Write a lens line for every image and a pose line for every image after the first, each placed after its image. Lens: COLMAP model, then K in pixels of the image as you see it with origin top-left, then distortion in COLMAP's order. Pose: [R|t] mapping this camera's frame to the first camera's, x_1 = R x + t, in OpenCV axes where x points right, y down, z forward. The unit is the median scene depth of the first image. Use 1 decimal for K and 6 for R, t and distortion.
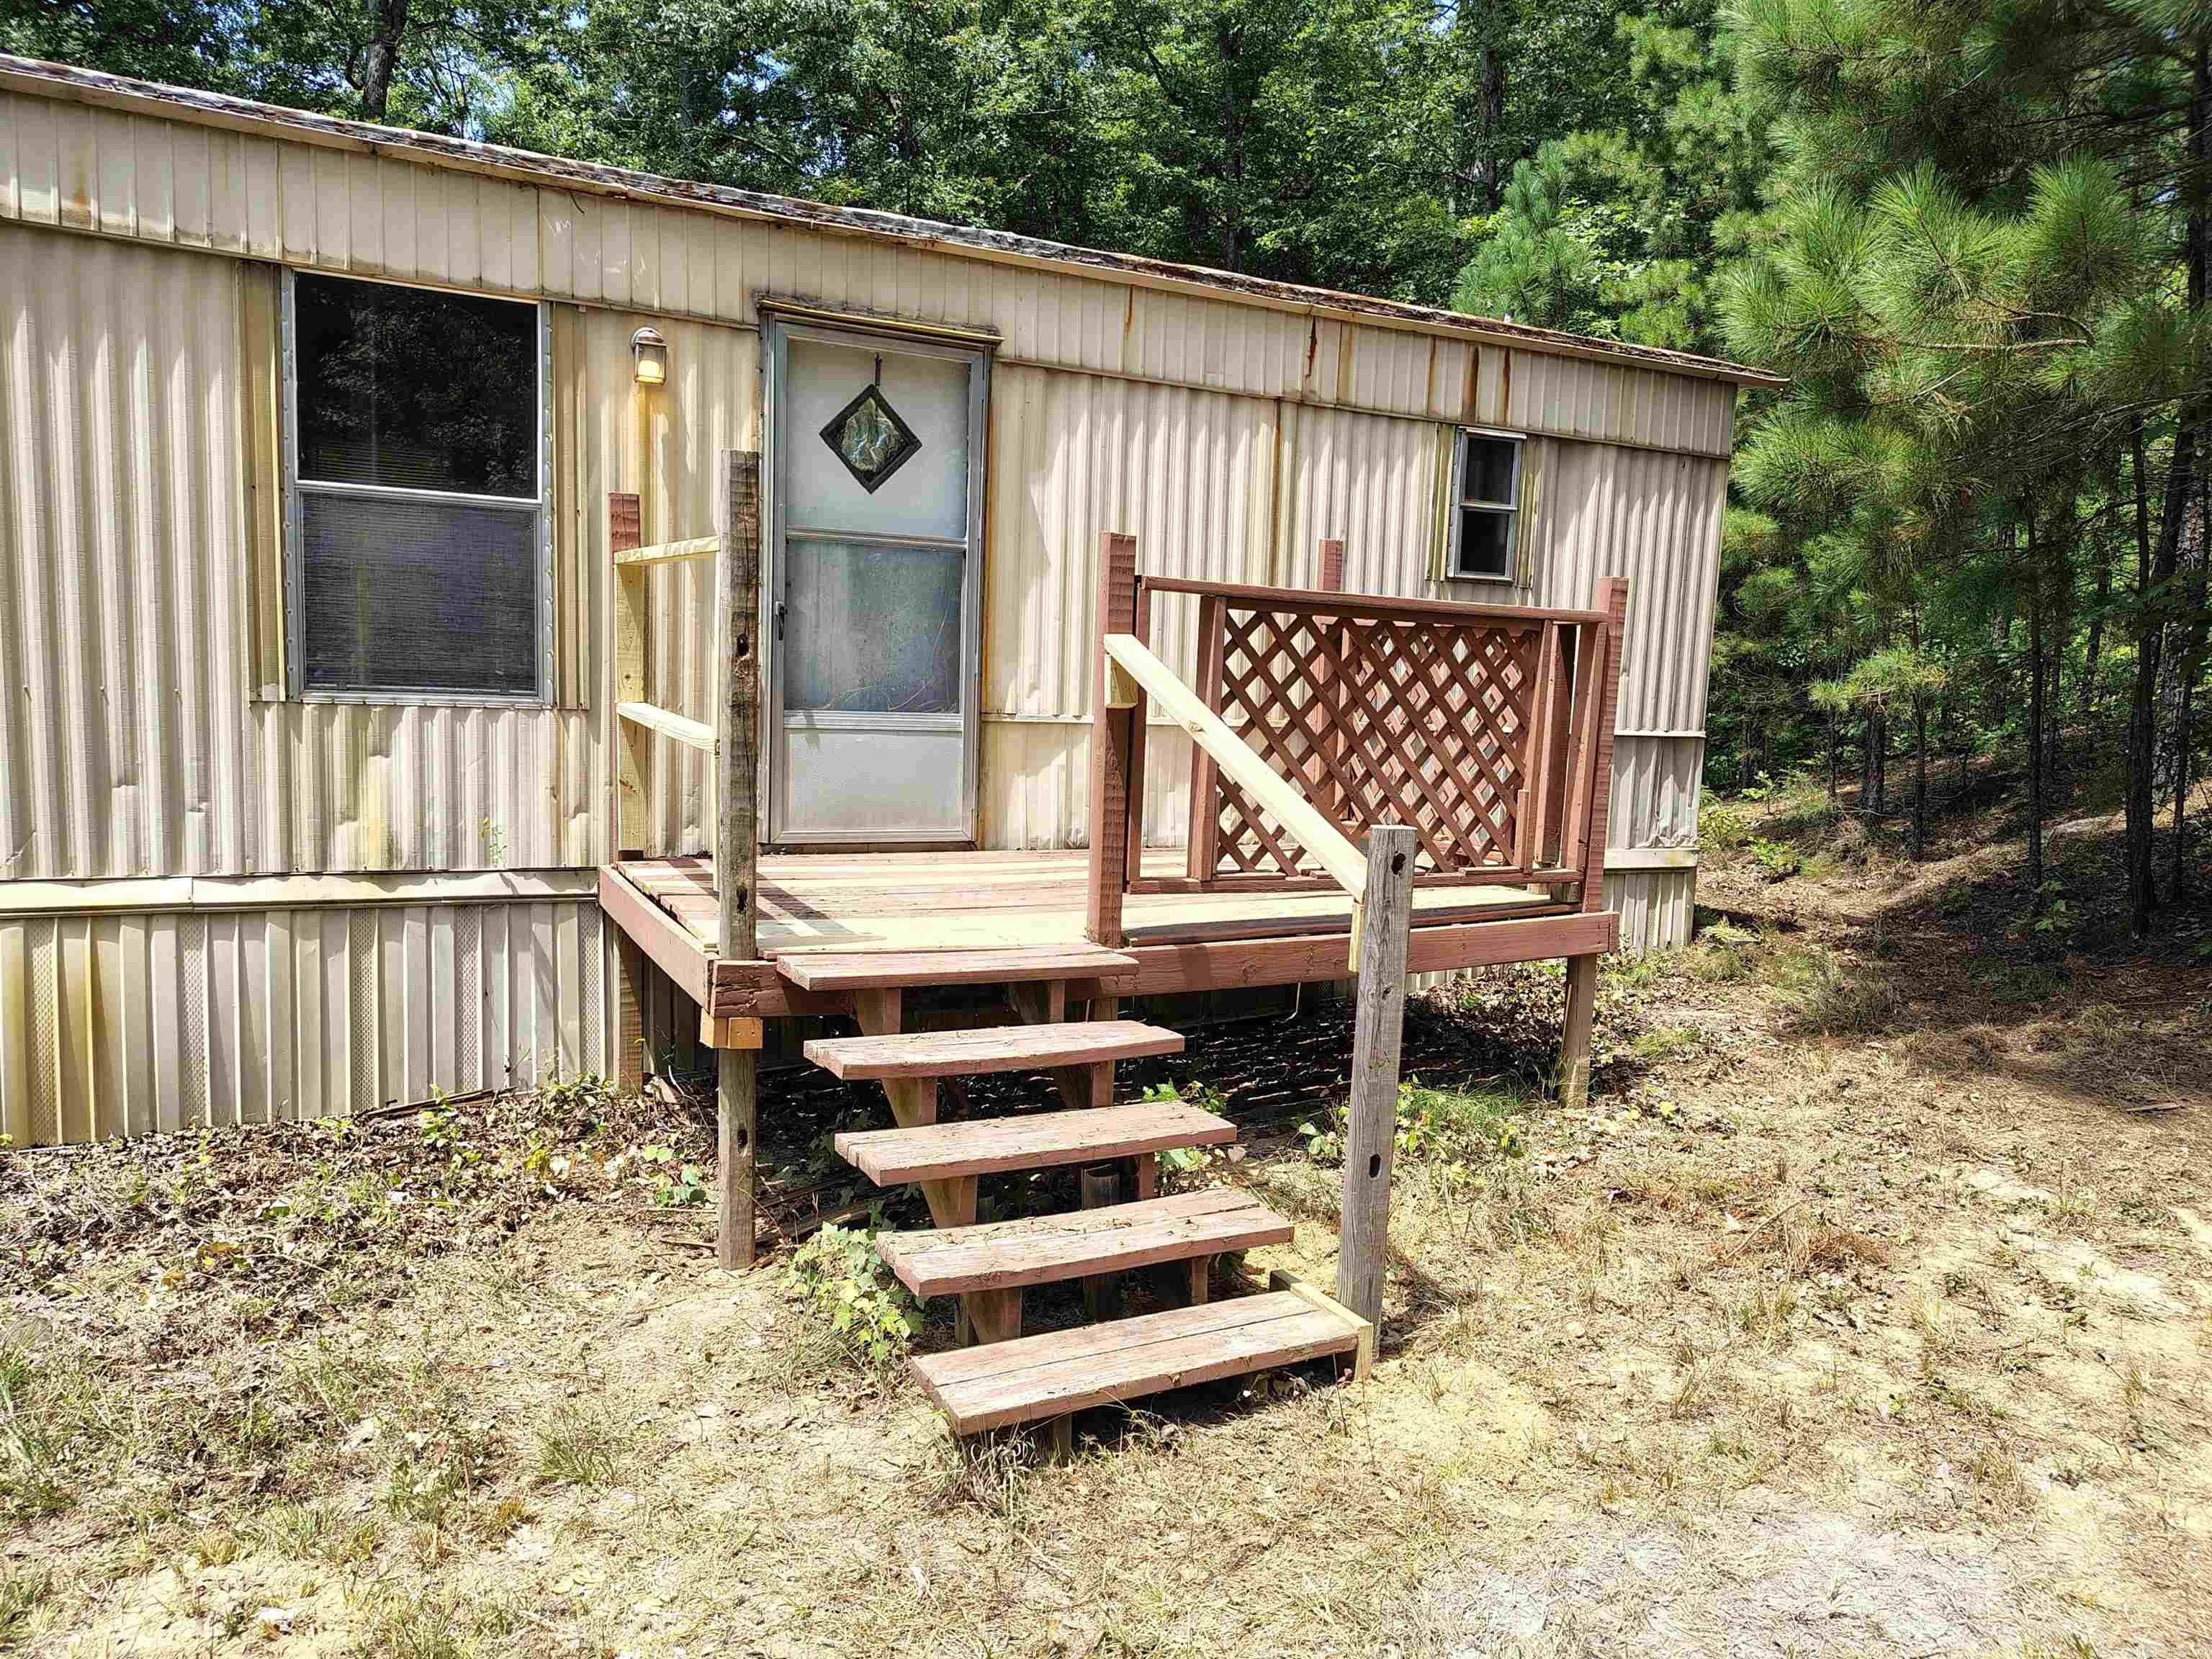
lens RADIAL K [[1522.5, 0, 1117.7], [0, 1522.5, 856.9], [0, 0, 1]] dist [0.034465, -0.040446]
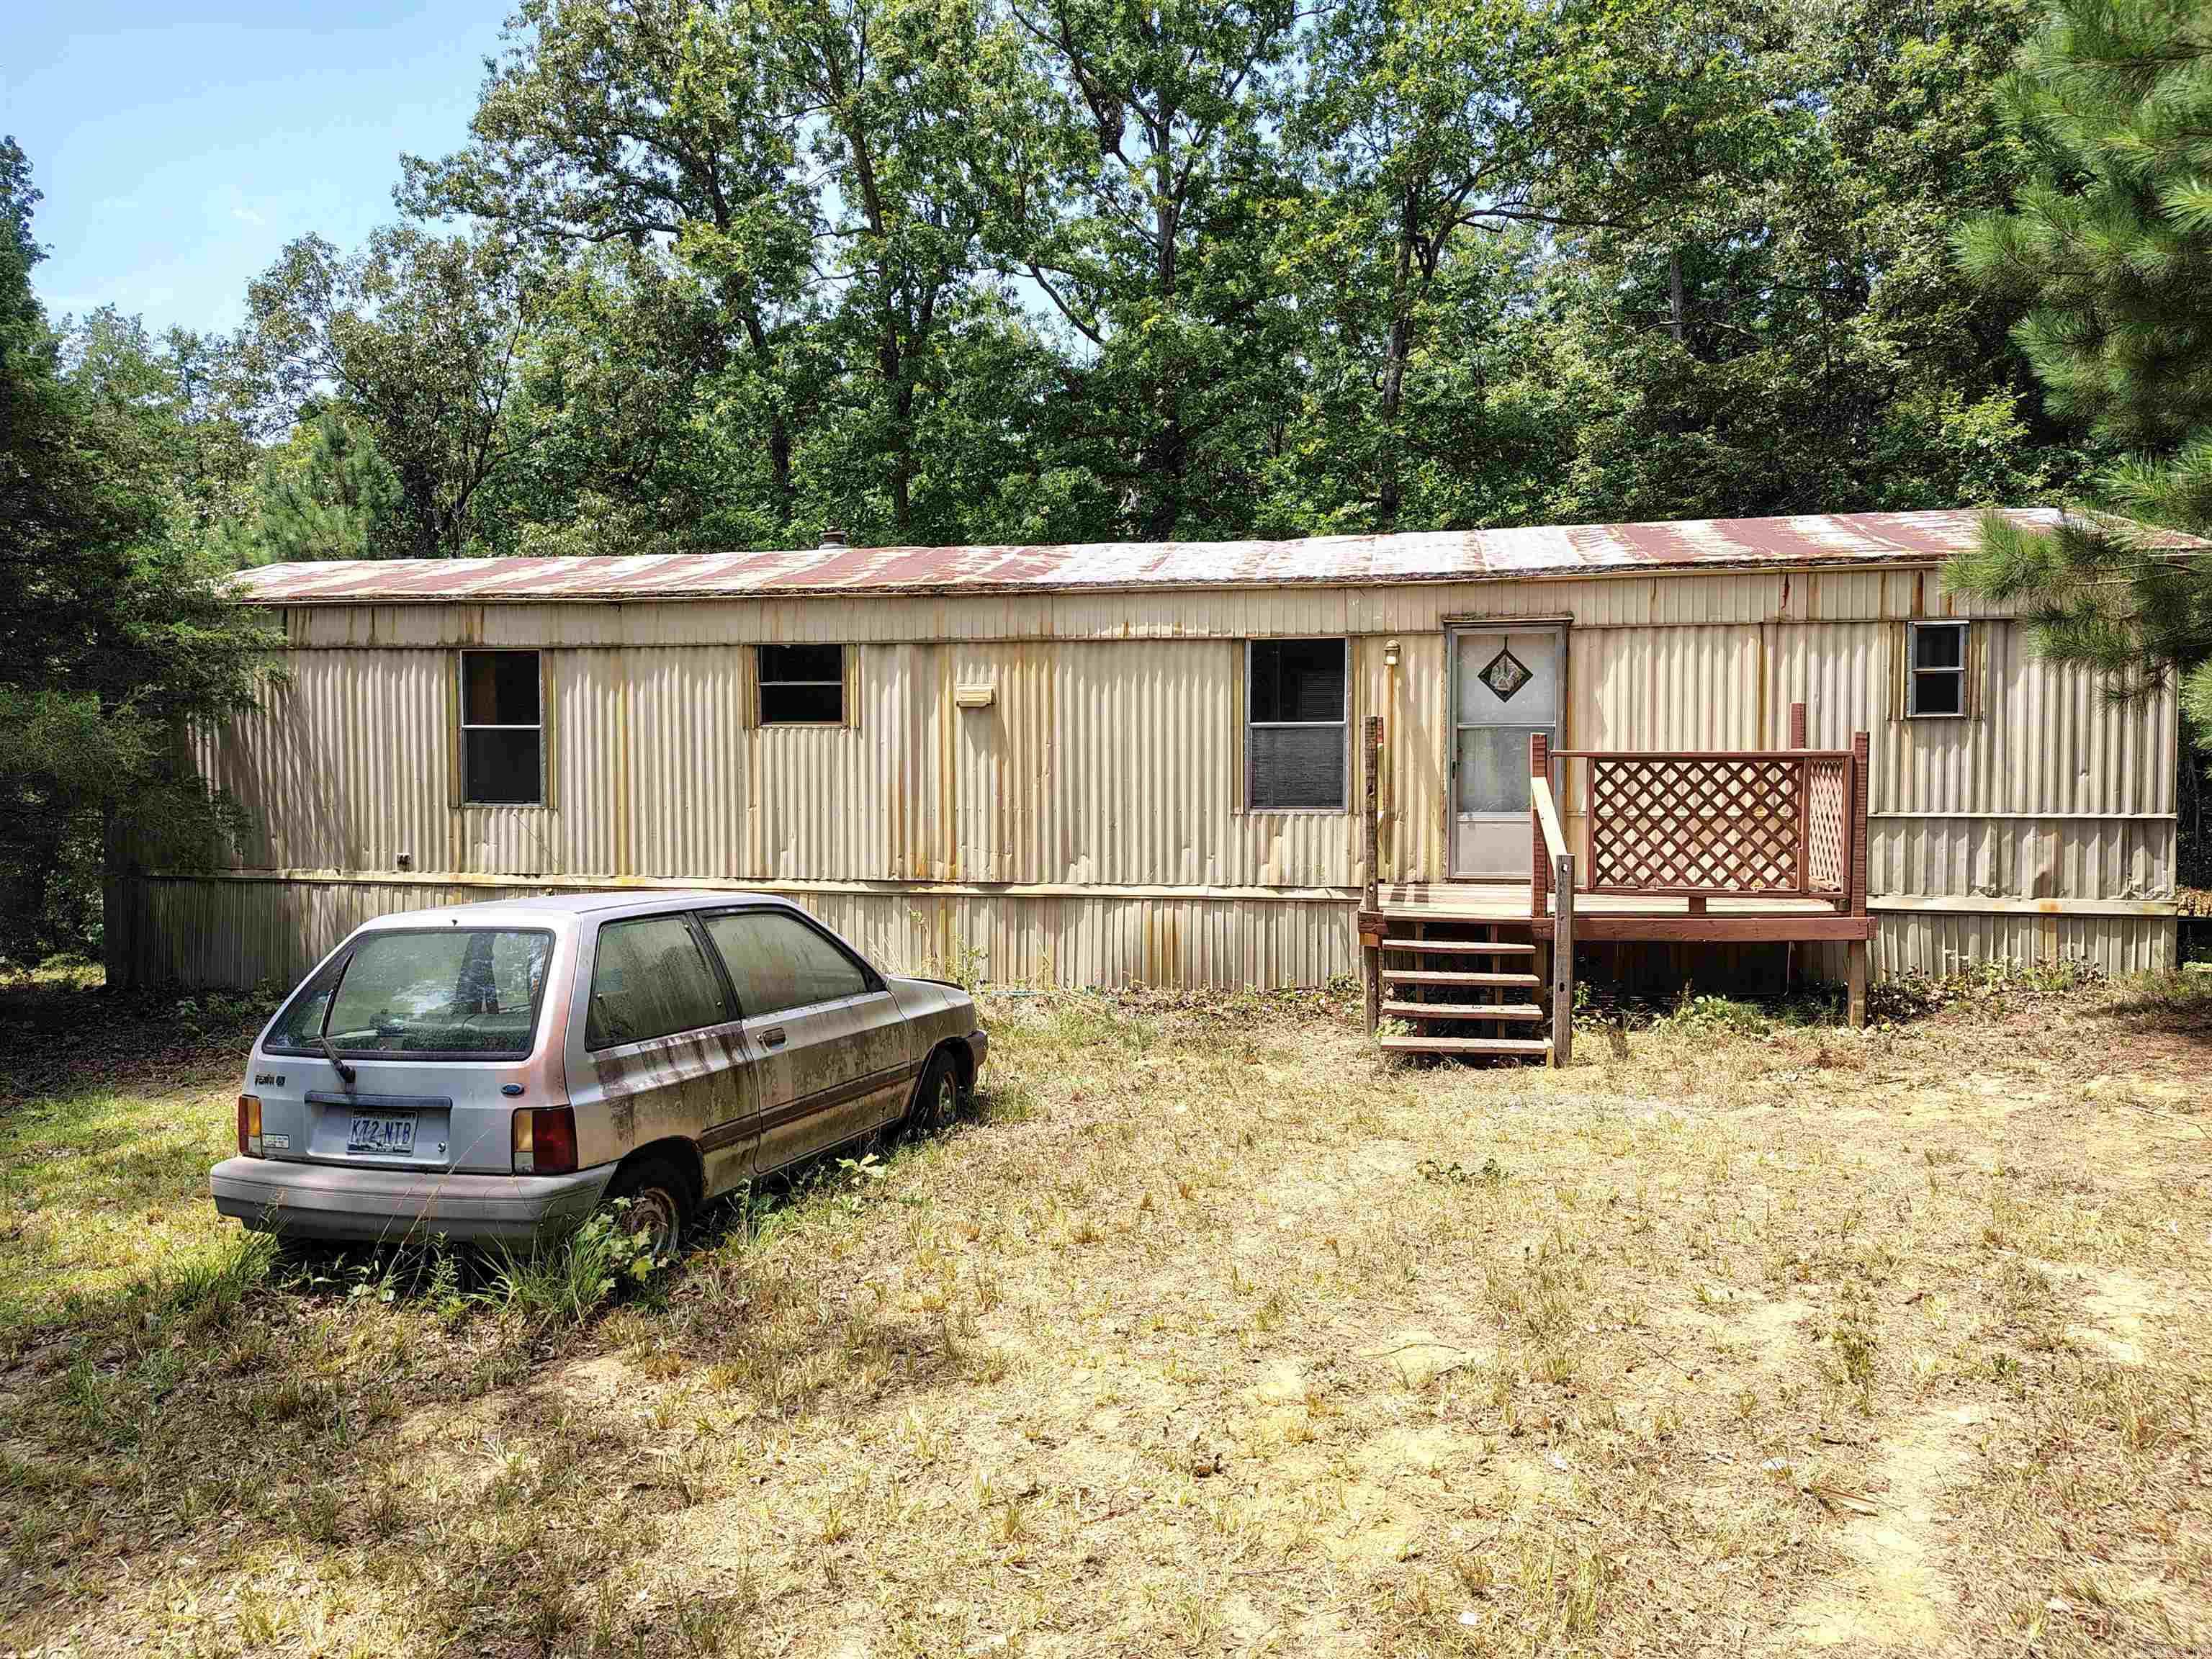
lens RADIAL K [[1522.5, 0, 1107.8], [0, 1522.5, 829.5], [0, 0, 1]] dist [0.034465, -0.040446]
pose [[0.778616, -0.013018, -0.627365, 0.742898], [-0.039612, 0.996771, -0.069845, 0.092532], [0.626249, 0.079234, 0.775587, -0.926745]]
